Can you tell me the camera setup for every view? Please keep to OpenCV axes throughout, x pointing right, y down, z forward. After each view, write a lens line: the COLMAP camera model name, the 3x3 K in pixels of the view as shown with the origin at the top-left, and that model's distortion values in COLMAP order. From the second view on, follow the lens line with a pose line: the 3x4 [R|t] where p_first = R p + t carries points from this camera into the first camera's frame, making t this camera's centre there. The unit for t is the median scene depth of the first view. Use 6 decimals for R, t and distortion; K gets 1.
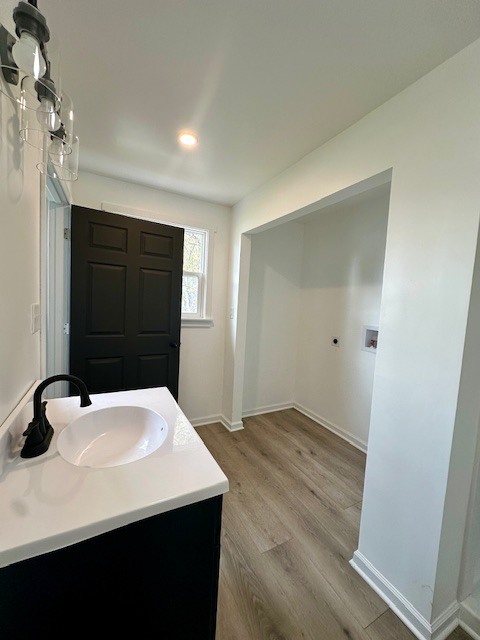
lens RADIAL K [[257.0, 0, 240.0], [0, 257.0, 320.0], [0, 0, 1]] dist [-0.000506, 0.000290]
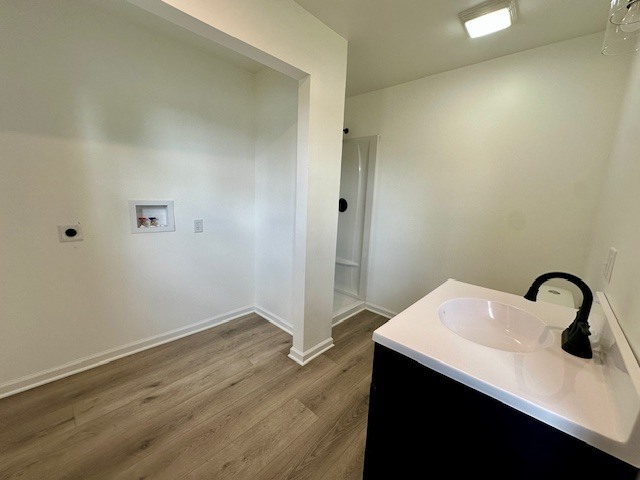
lens RADIAL K [[257.0, 0, 320.0], [0, 257.0, 240.0], [0, 0, 1]] dist [-0.000506, 0.000290]
pose [[-0.334238, -0.237560, 0.912058, -0.436135], [0.003271, 0.967414, 0.253177, -0.058912], [-0.942483, 0.087605, -0.322570, 0.759692]]
